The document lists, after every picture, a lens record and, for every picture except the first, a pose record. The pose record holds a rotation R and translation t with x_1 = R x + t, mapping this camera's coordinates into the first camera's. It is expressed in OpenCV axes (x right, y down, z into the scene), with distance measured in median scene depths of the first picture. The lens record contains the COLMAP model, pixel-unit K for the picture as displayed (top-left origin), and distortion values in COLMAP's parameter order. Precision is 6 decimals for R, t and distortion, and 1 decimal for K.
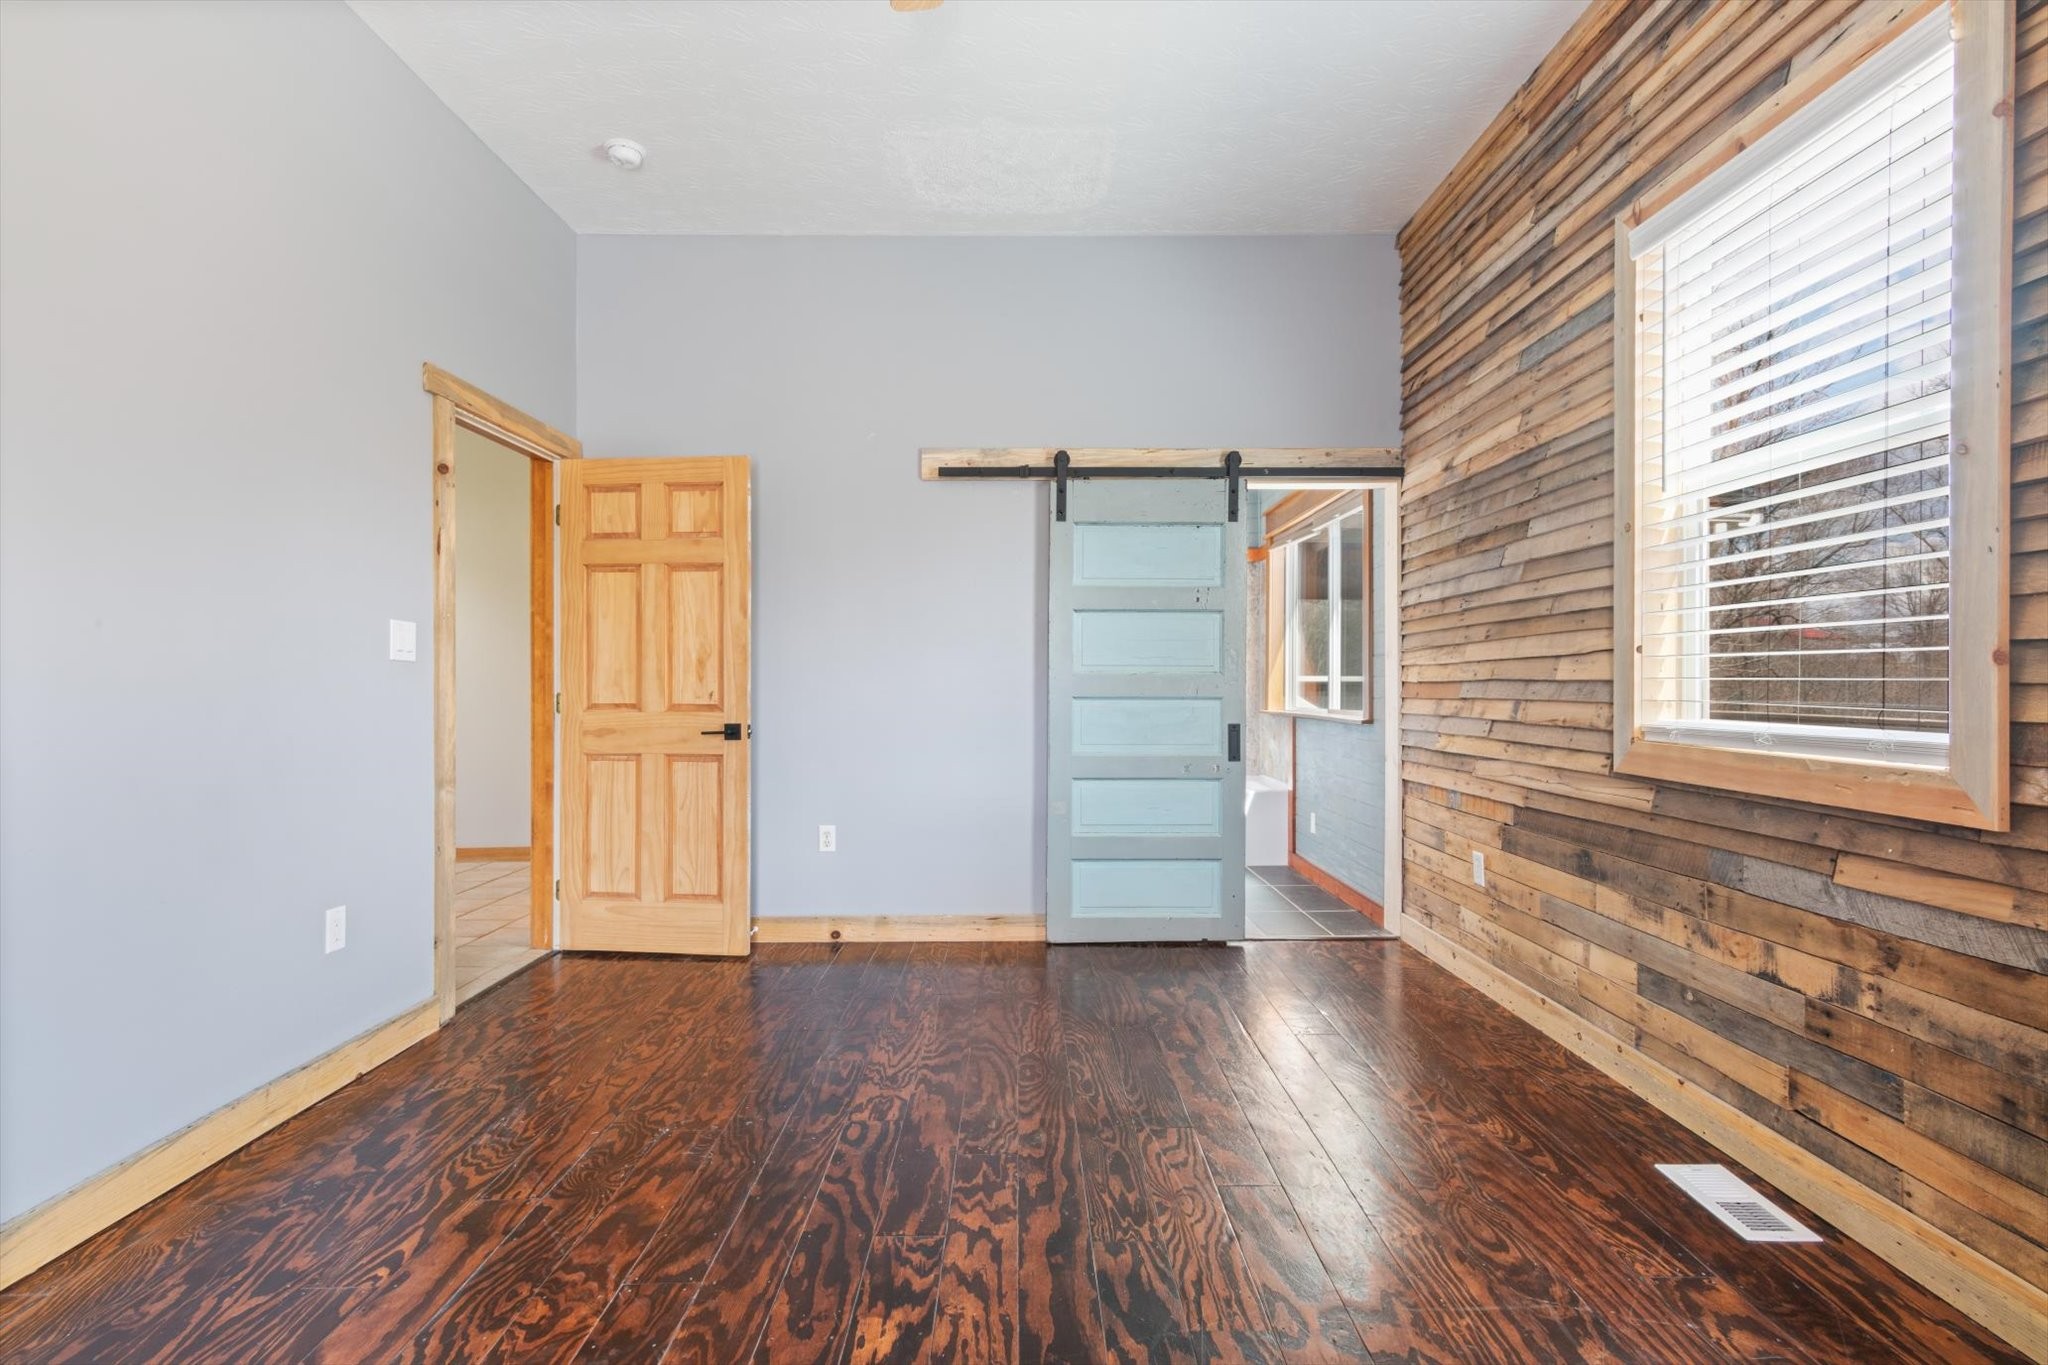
lens RADIAL K [[991.8, 0, 1022.3], [0, 991.8, 687.2], [0, 0, 1]] dist [0.022536, -0.001190]
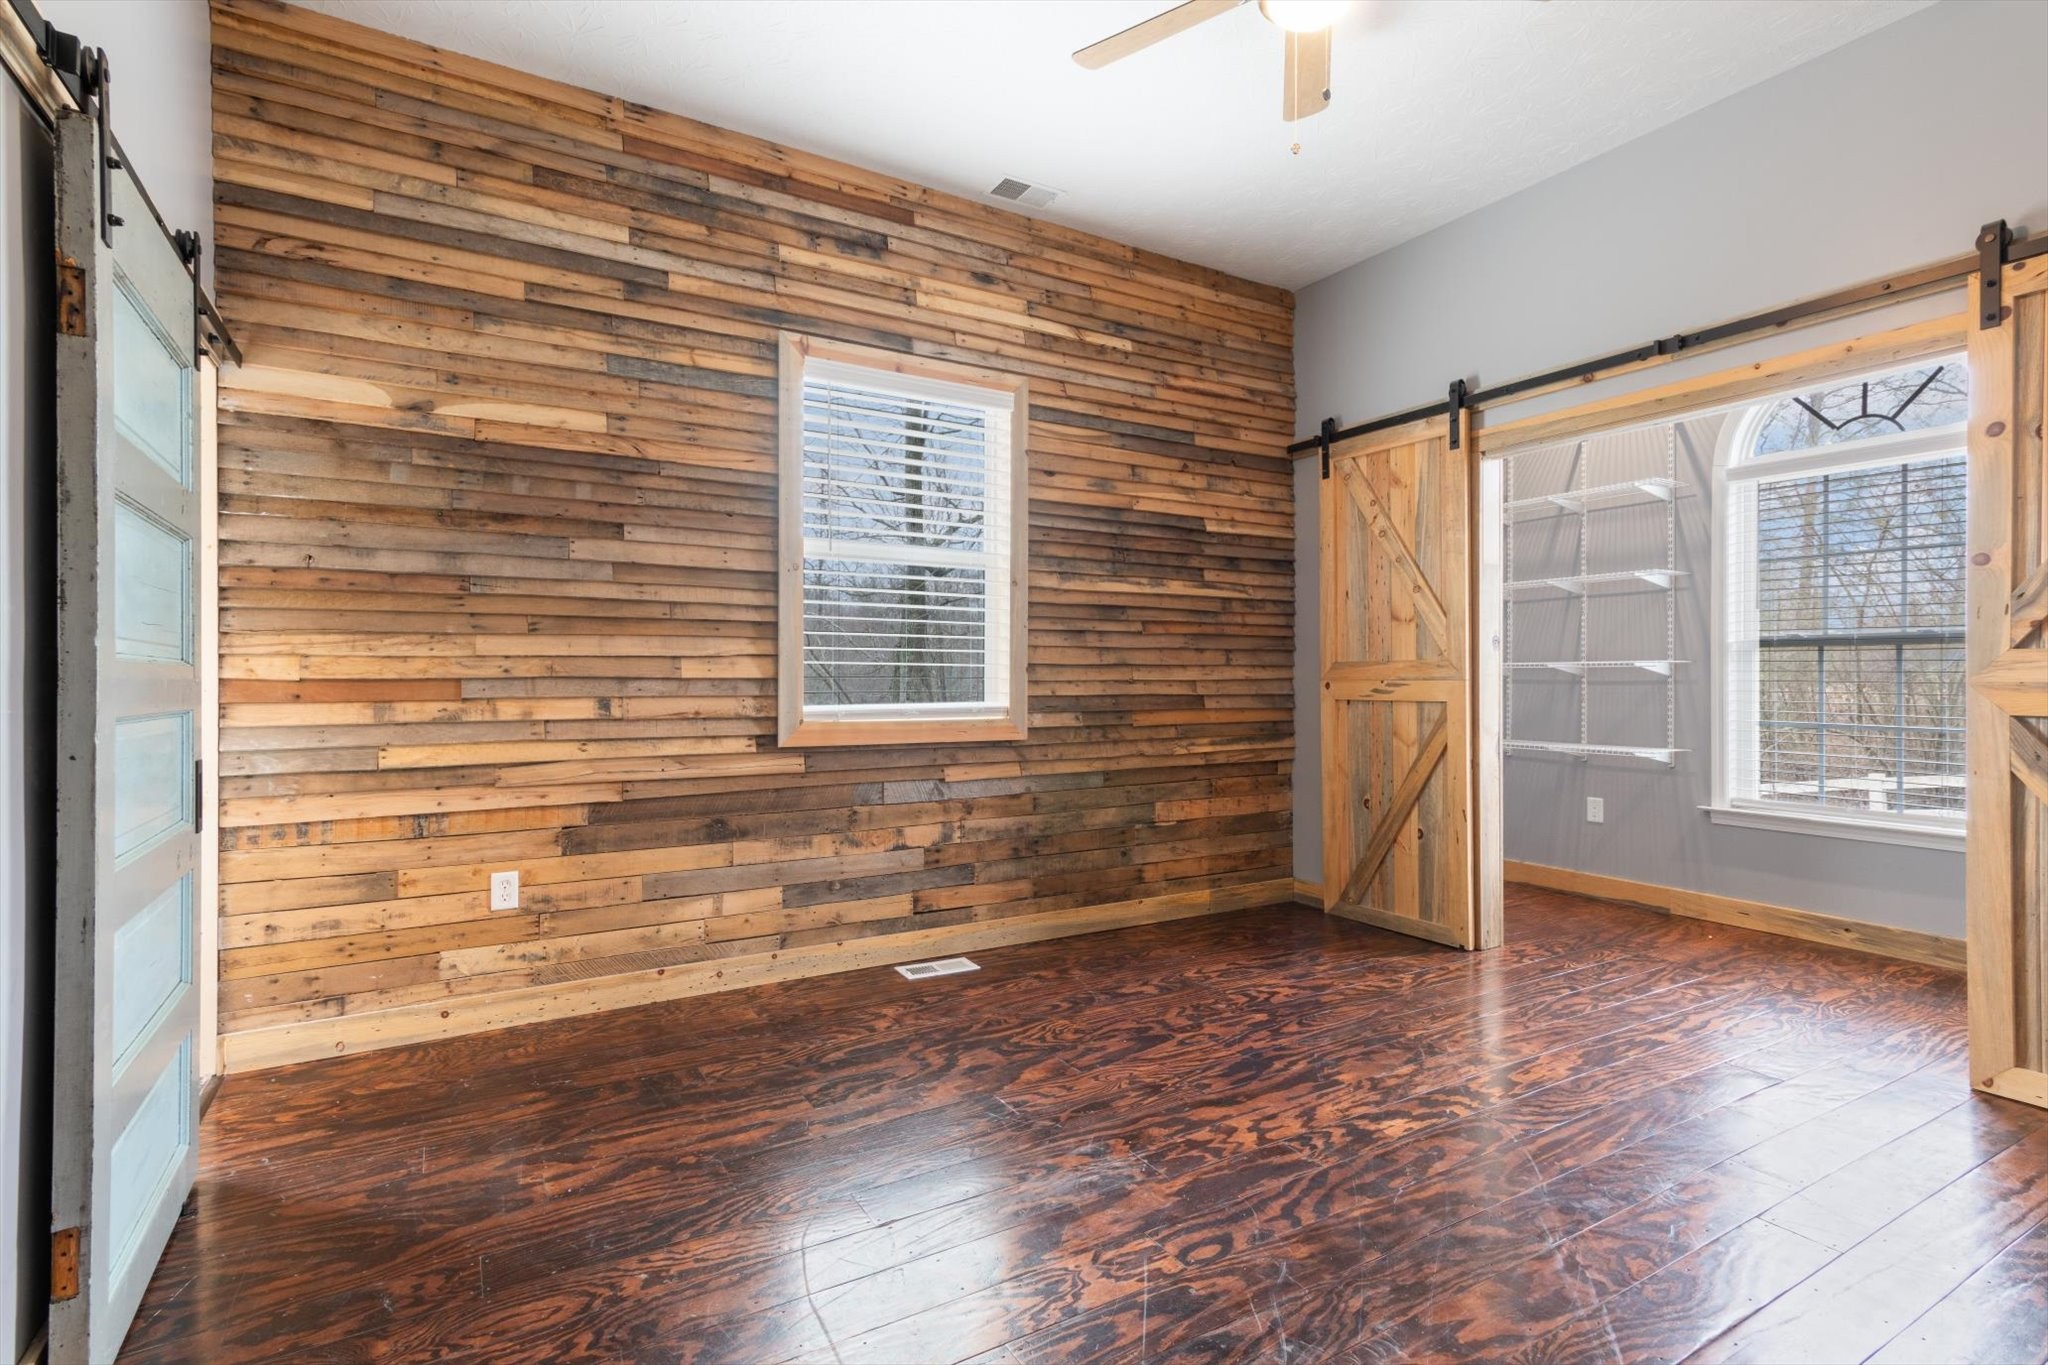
lens RADIAL K [[991.8, 0, 1024.5], [0, 991.8, 675.8], [0, 0, 1]] dist [0.022536, -0.001190]
pose [[-0.509425, 0.002141, 0.860512, -0.833229], [0.002559, 0.999996, -0.000973, -0.009855], [-0.860511, 0.001707, -0.509429, 1.634416]]
